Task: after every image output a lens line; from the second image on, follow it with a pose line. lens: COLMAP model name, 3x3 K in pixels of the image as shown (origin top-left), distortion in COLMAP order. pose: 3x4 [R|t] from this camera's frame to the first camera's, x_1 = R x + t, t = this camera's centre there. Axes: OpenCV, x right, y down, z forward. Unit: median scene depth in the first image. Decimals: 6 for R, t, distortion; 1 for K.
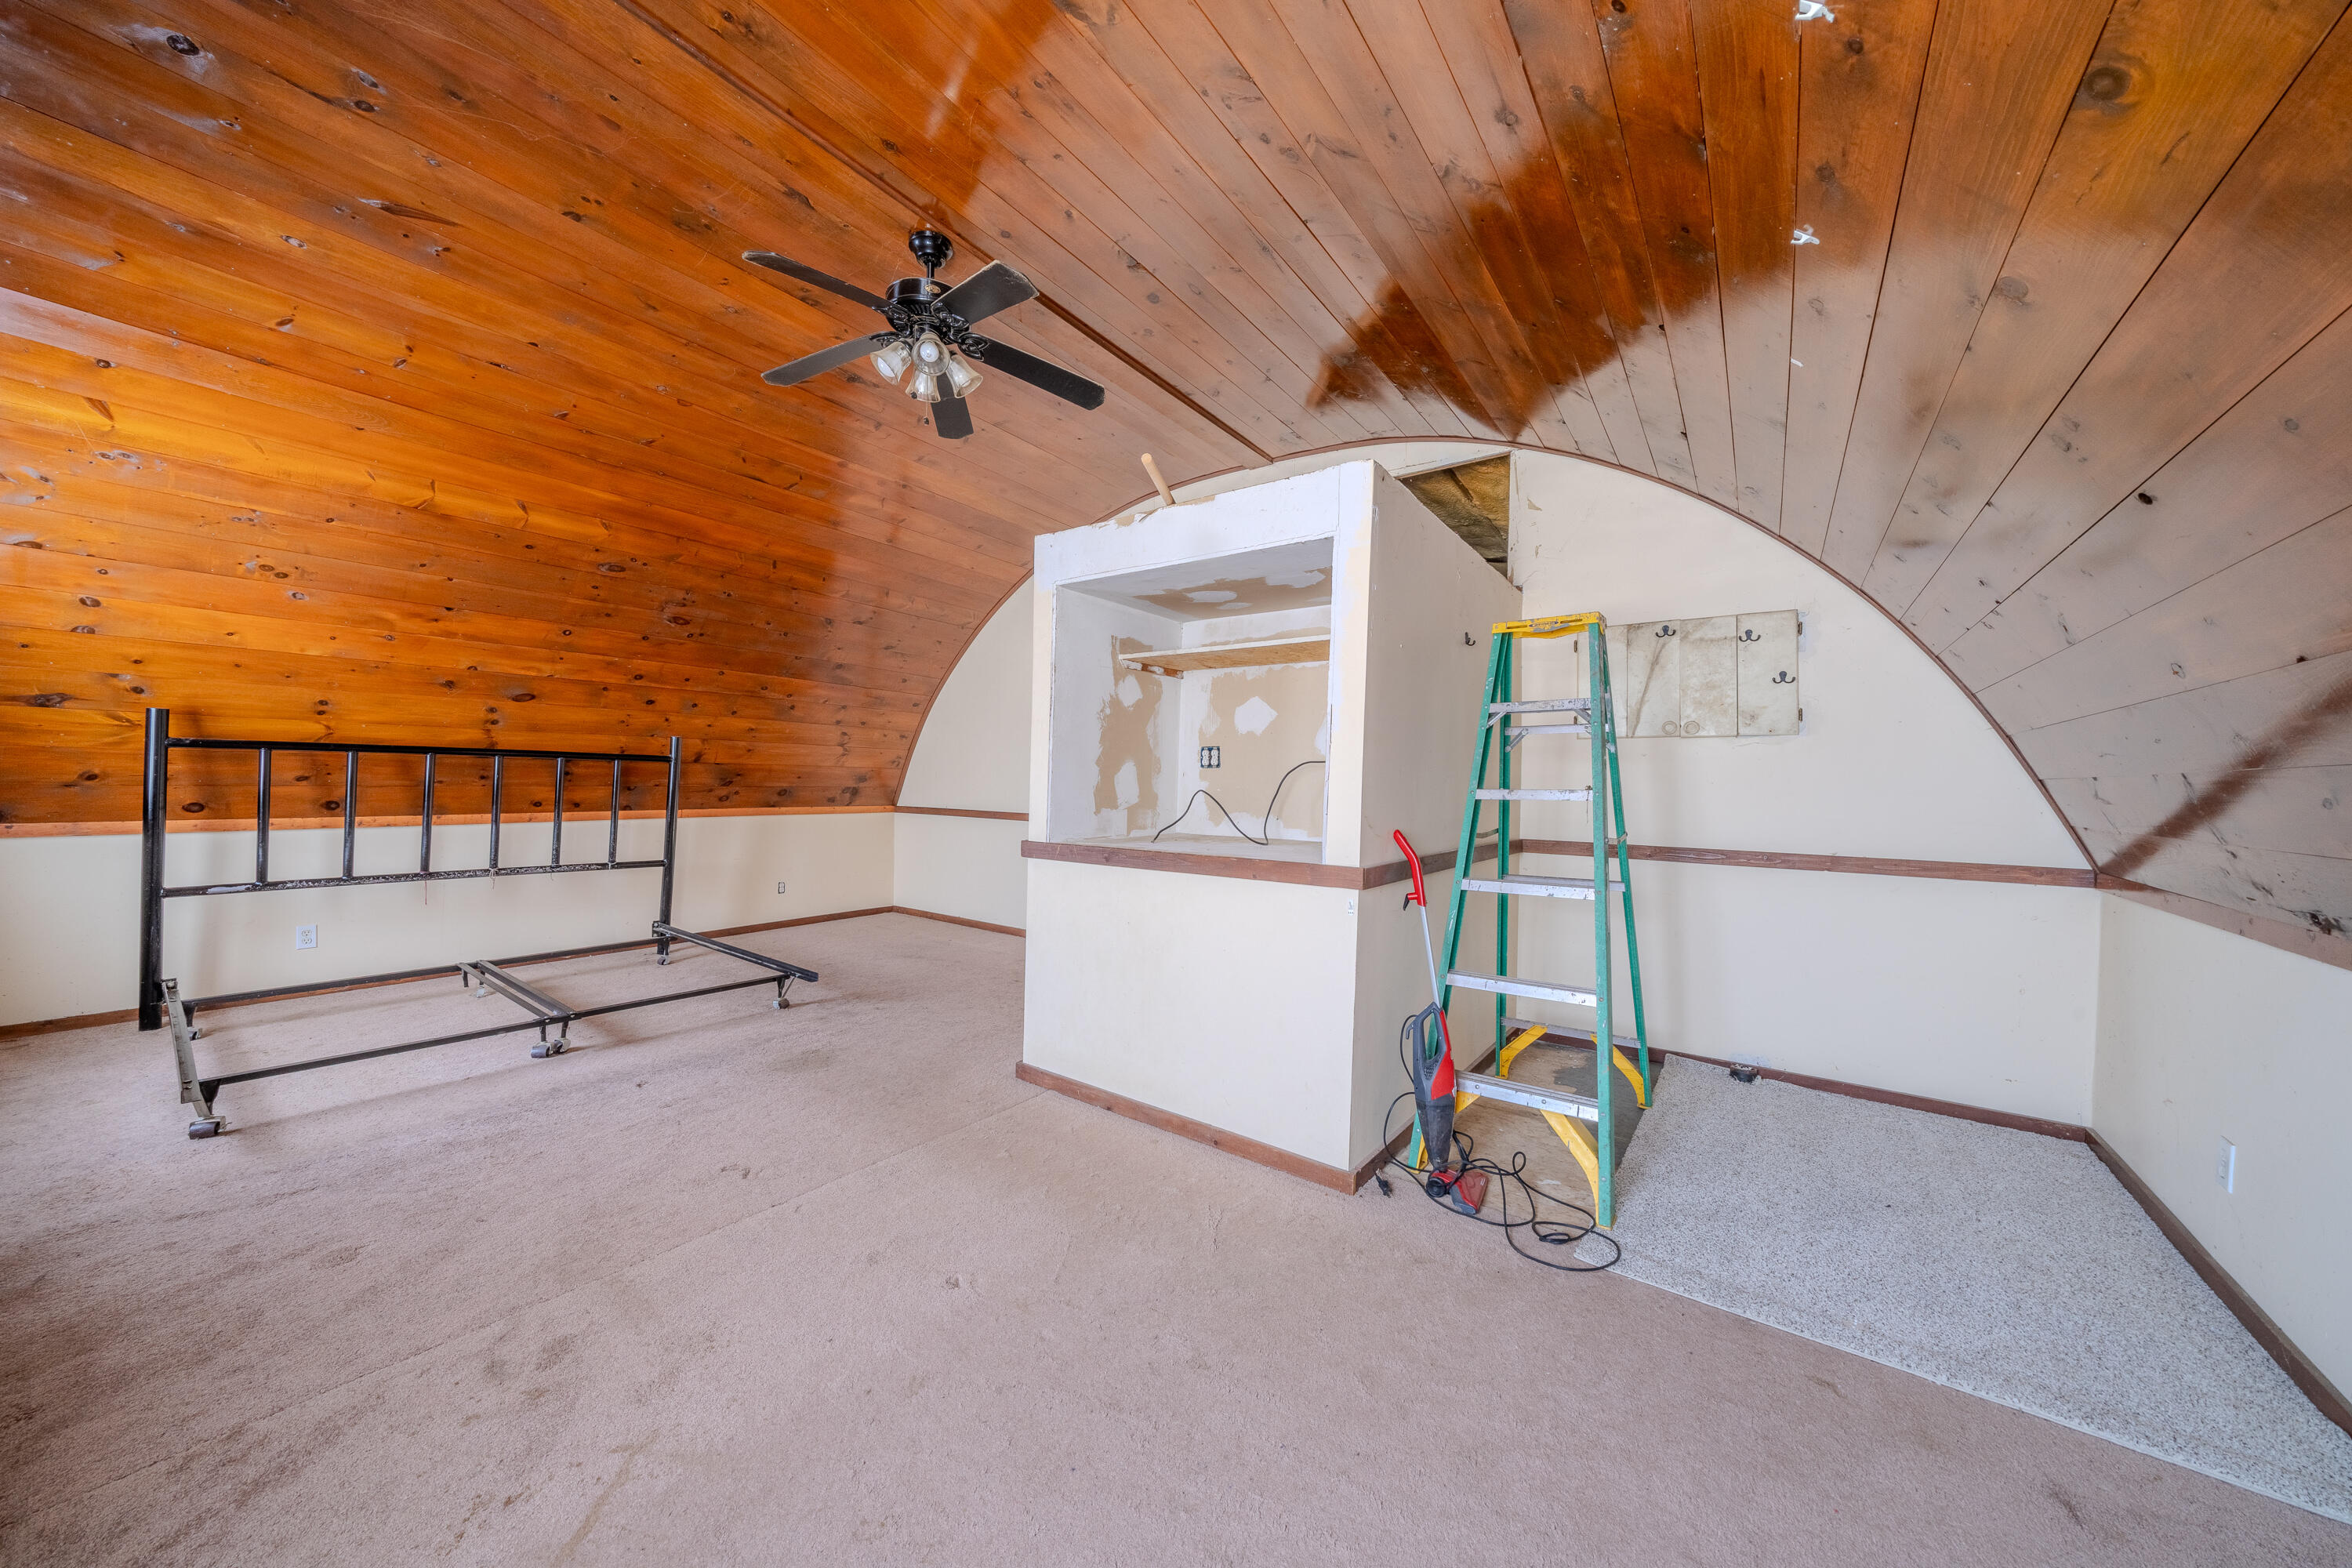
lens RADIAL K [[794.1, 0, 1175.6], [0, 794.1, 758.7], [0, 0, 1]] dist [0.000505, 0.000032]
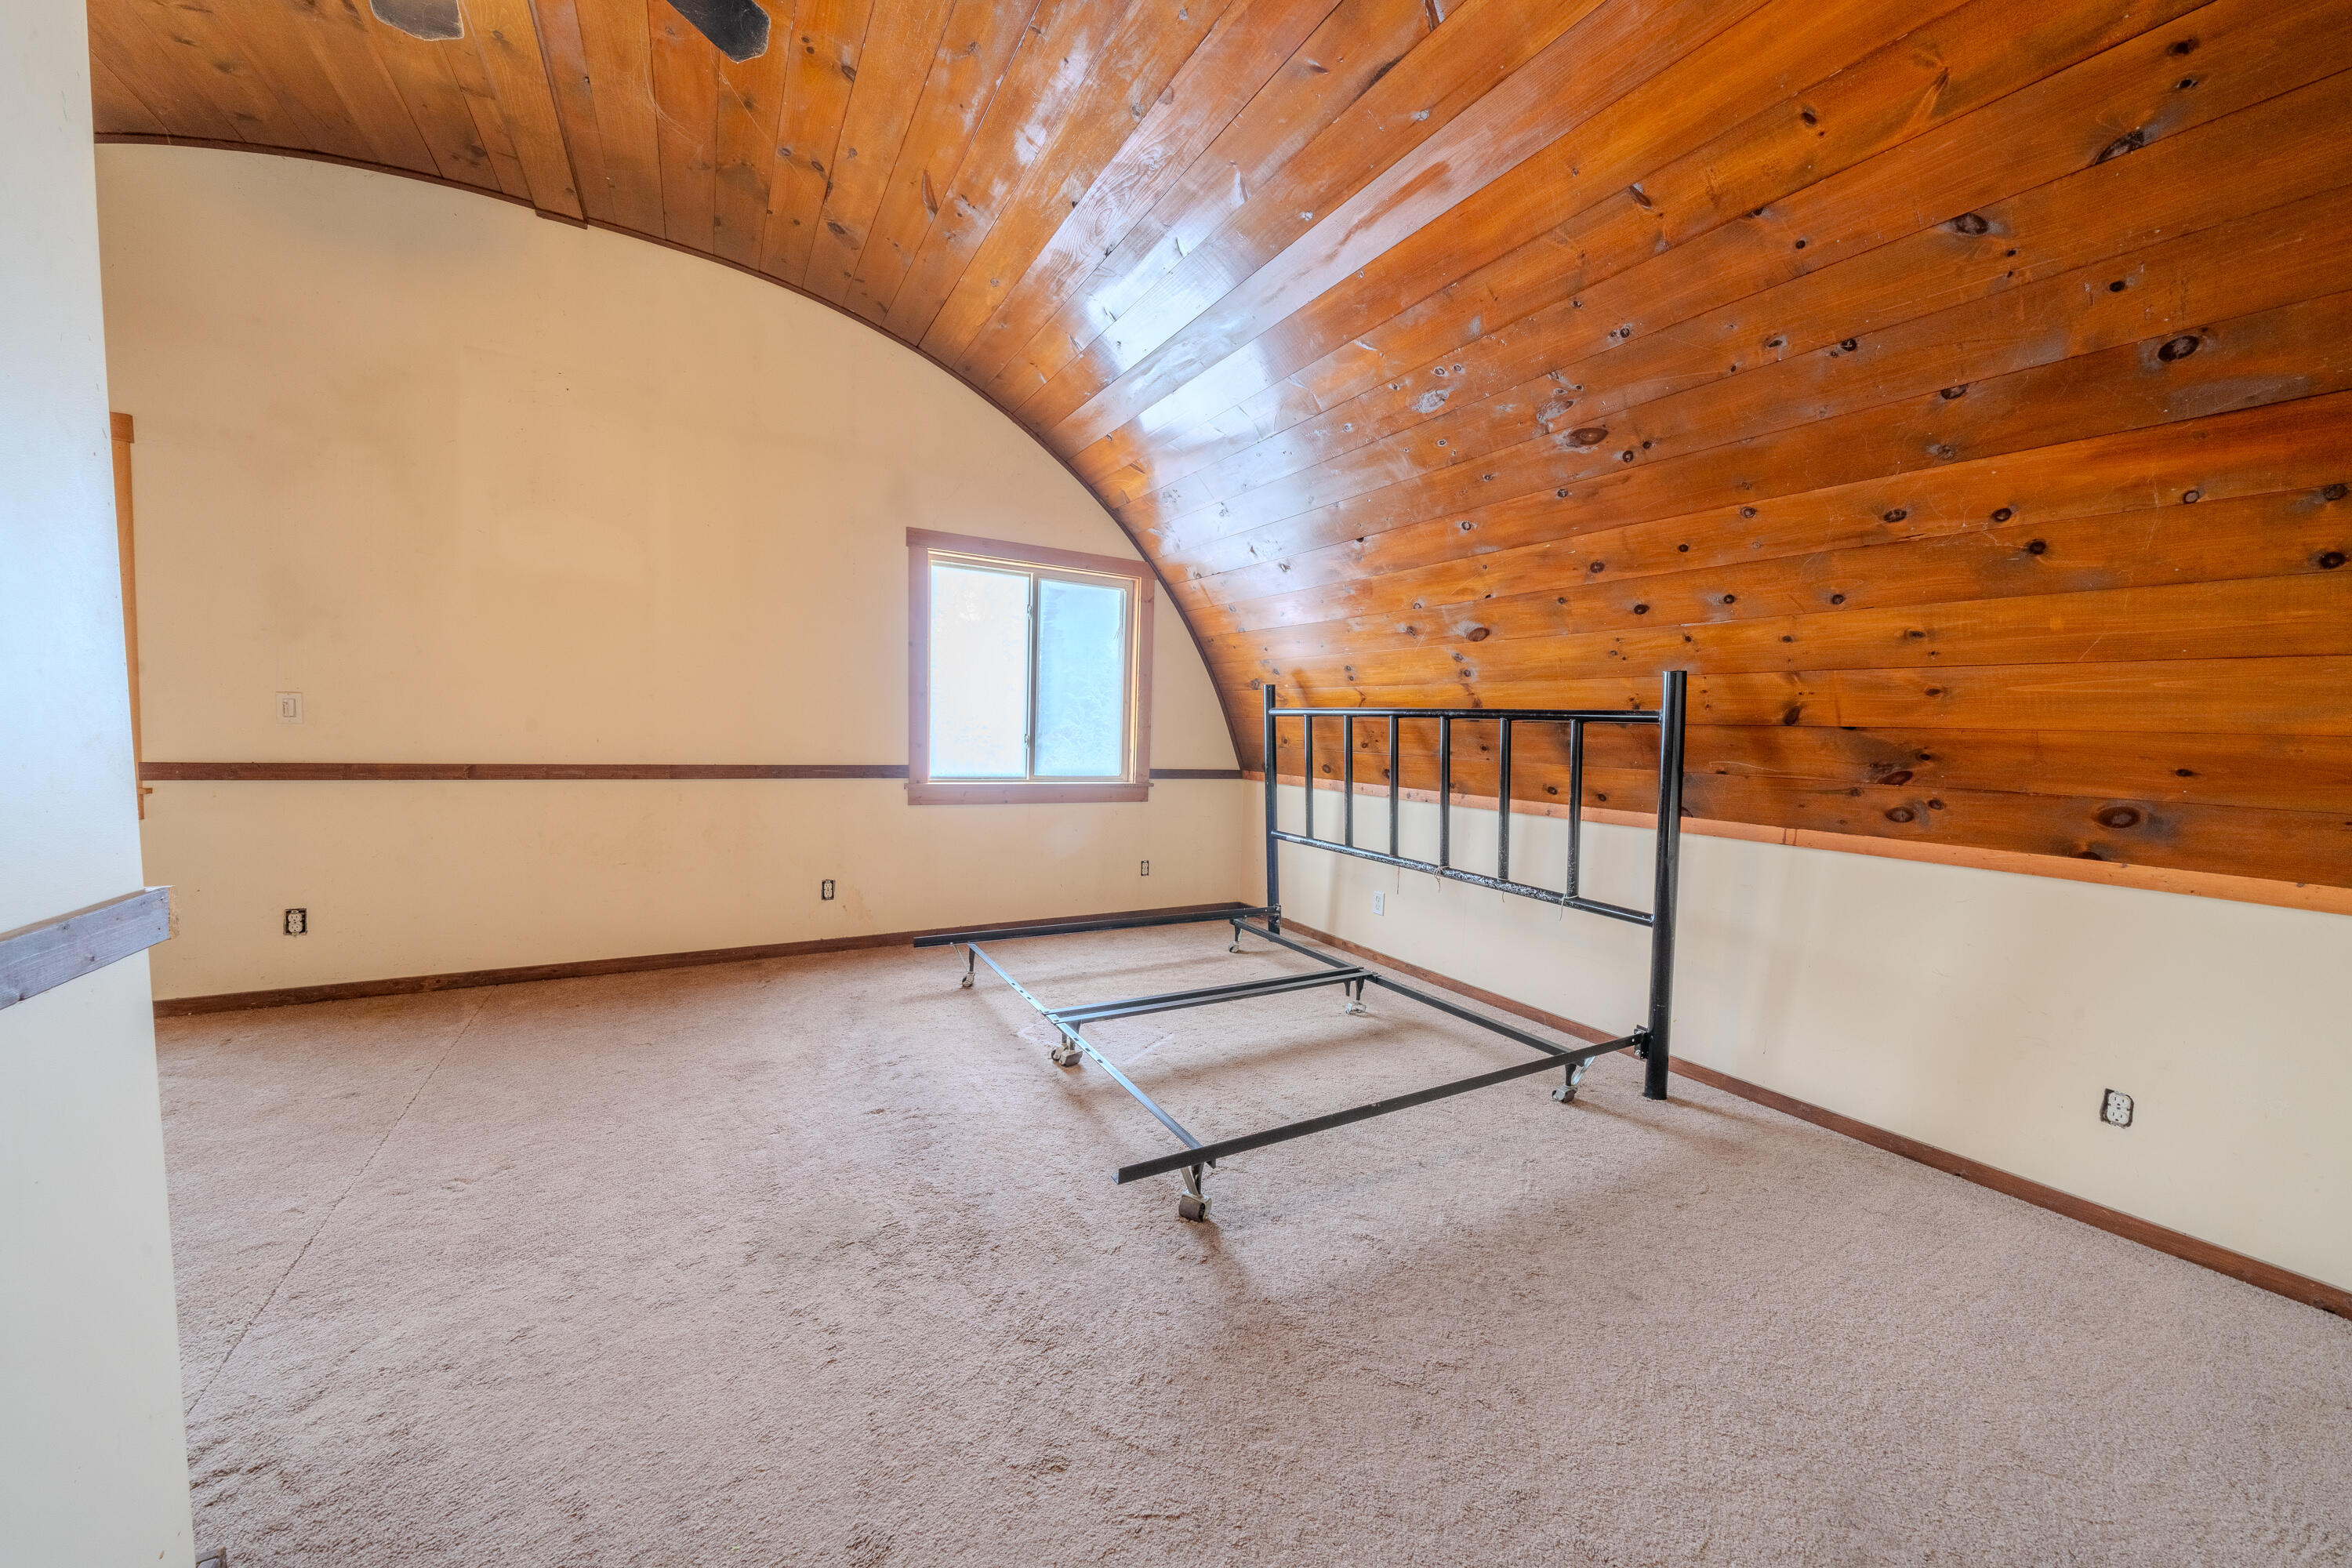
lens RADIAL K [[794.1, 0, 1175.6], [0, 794.1, 758.7], [0, 0, 1]] dist [0.000505, 0.000032]
pose [[-0.381414, -0.016936, -0.924249, -0.057193], [-0.042454, 0.999098, -0.000787, 0.043264], [0.923429, 0.038938, -0.381789, 0.941746]]
